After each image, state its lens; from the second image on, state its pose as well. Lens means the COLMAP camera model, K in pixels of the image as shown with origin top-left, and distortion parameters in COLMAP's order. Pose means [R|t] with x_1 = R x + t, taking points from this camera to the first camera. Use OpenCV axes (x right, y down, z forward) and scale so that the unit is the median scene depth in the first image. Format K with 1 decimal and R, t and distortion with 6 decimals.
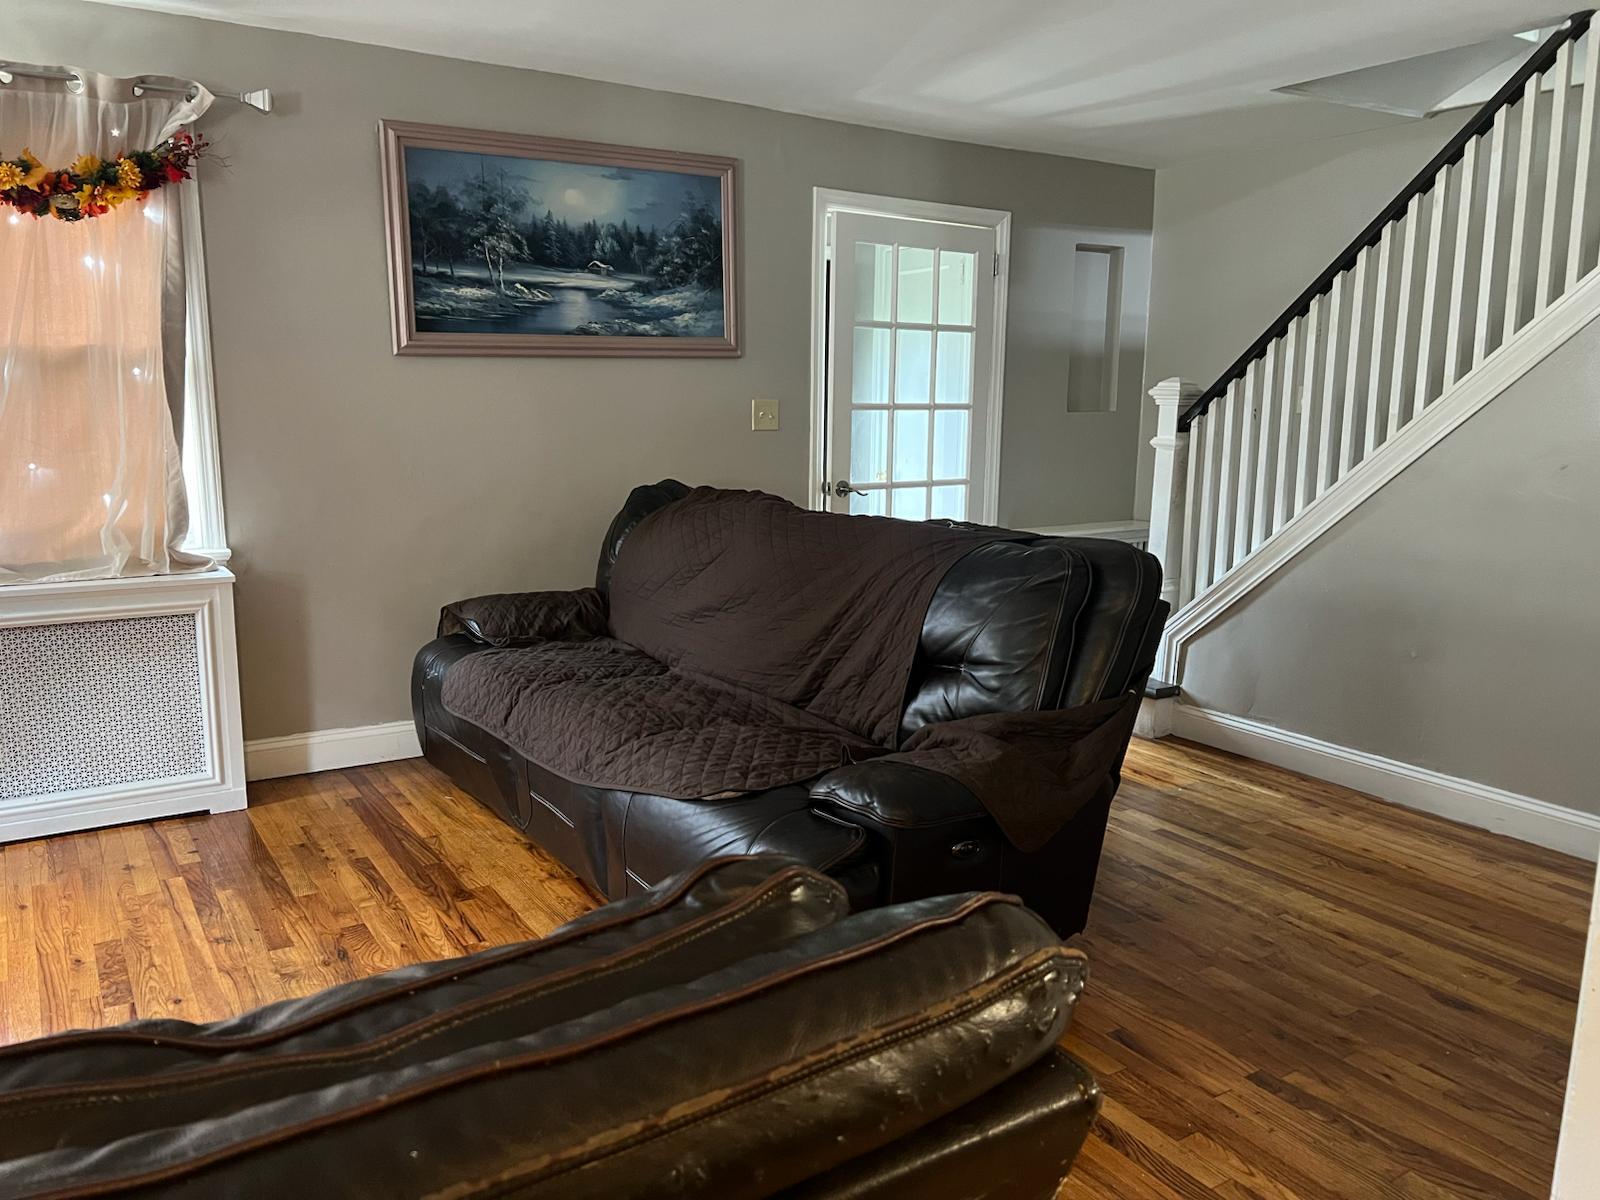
lens RADIAL K [[1211.9, 0, 805.4], [0, 1211.9, 594.2], [0, 0, 1]] dist [0.065533, -0.074643]
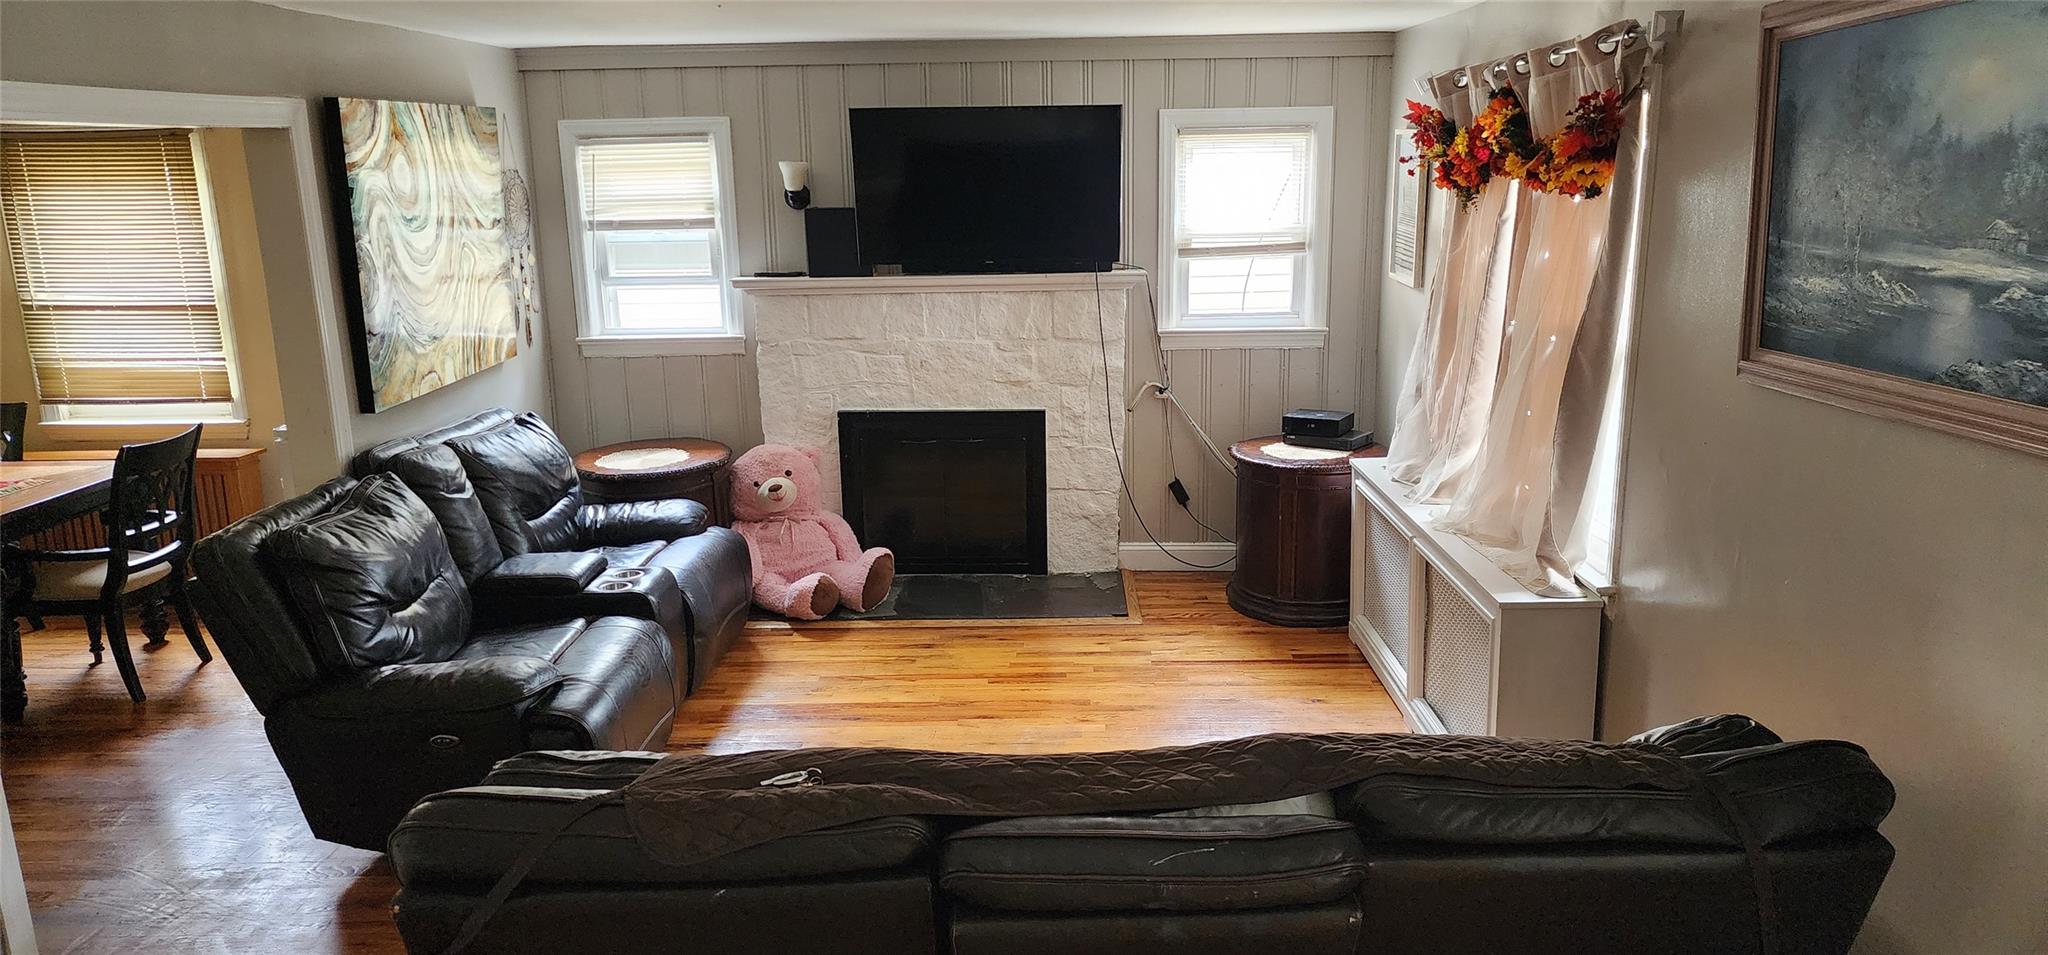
lens RADIAL K [[1381.5, 0, 1024.7], [0, 1381.5, 490.0], [0, 0, 1]] dist [0.043319, -0.005953]
pose [[-0.570976, 0.189016, -0.798911, 0.505029], [-0.119237, 0.943723, 0.308495, -0.354653], [0.812262, 0.271403, -0.516305, 1.206735]]
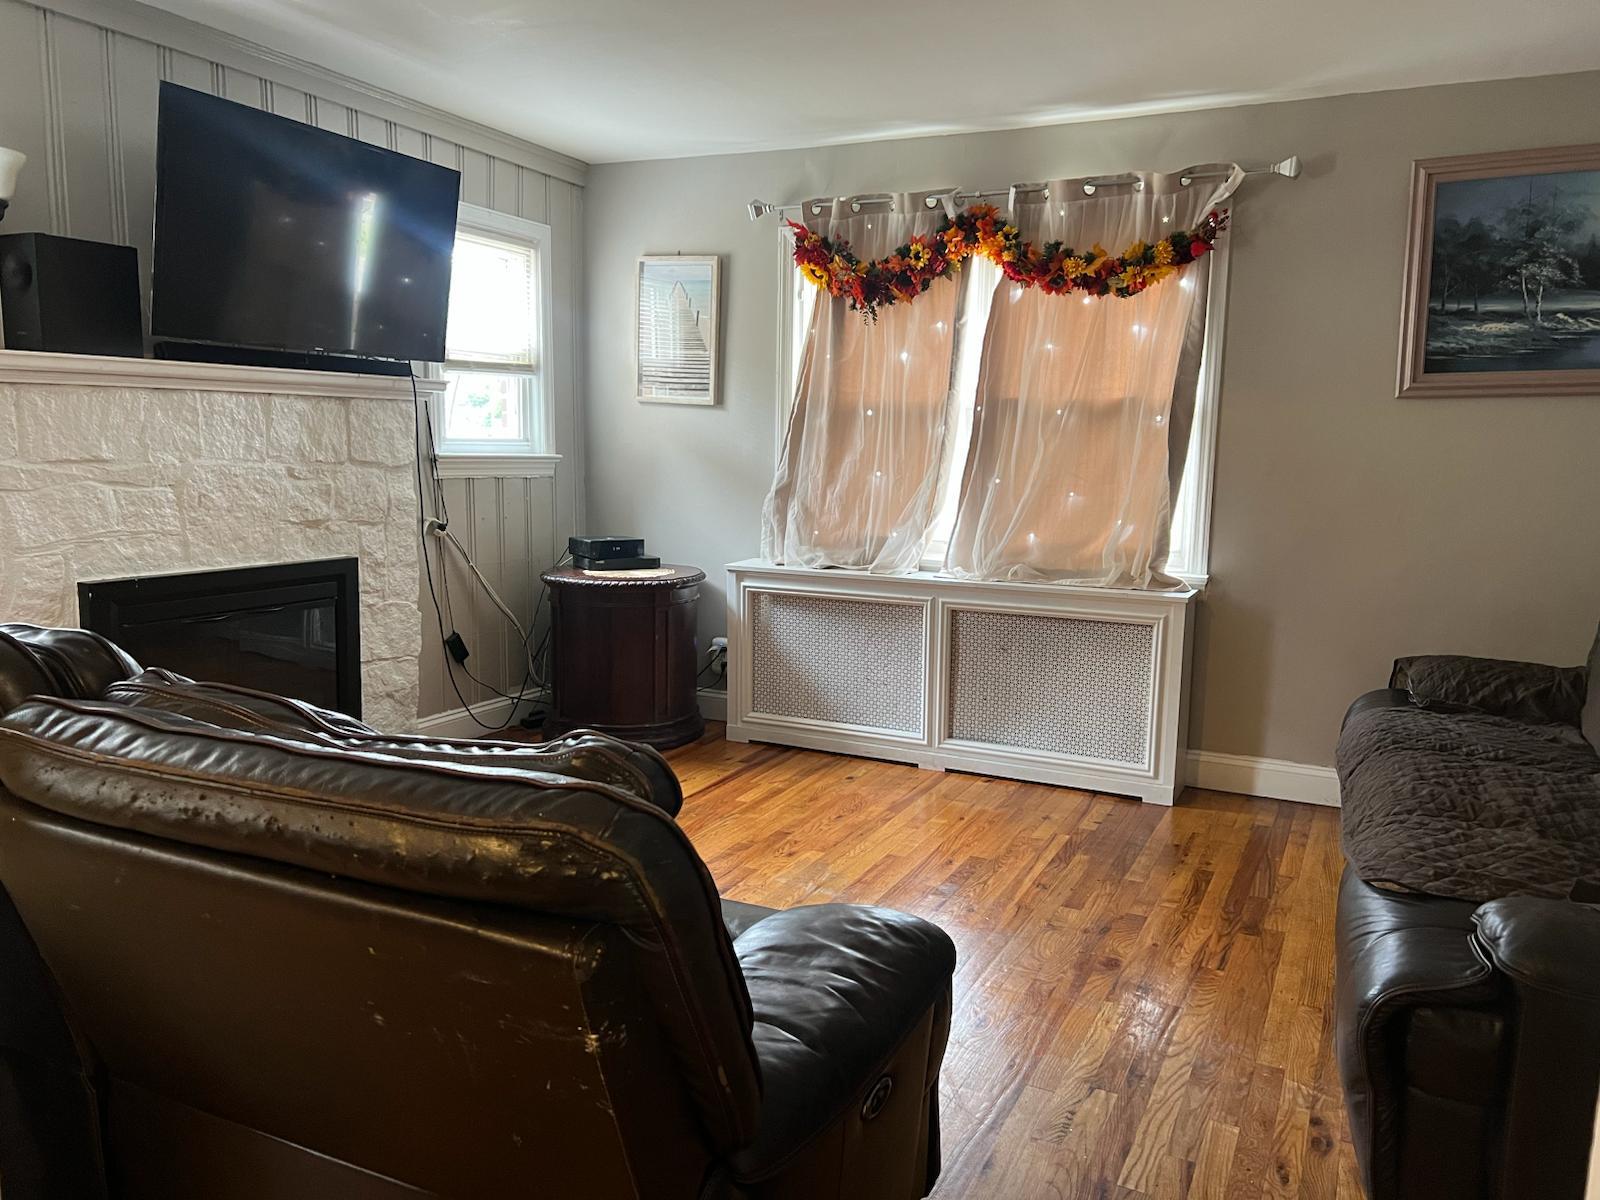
lens RADIAL K [[1211.9, 0, 809.9], [0, 1211.9, 593.7], [0, 0, 1]] dist [0.065533, -0.074643]
pose [[0.521810, 0.109578, -0.845994, 0.294531], [-0.150167, 0.988028, 0.035352, -0.005975], [0.839740, 0.108594, 0.532018, 0.113137]]
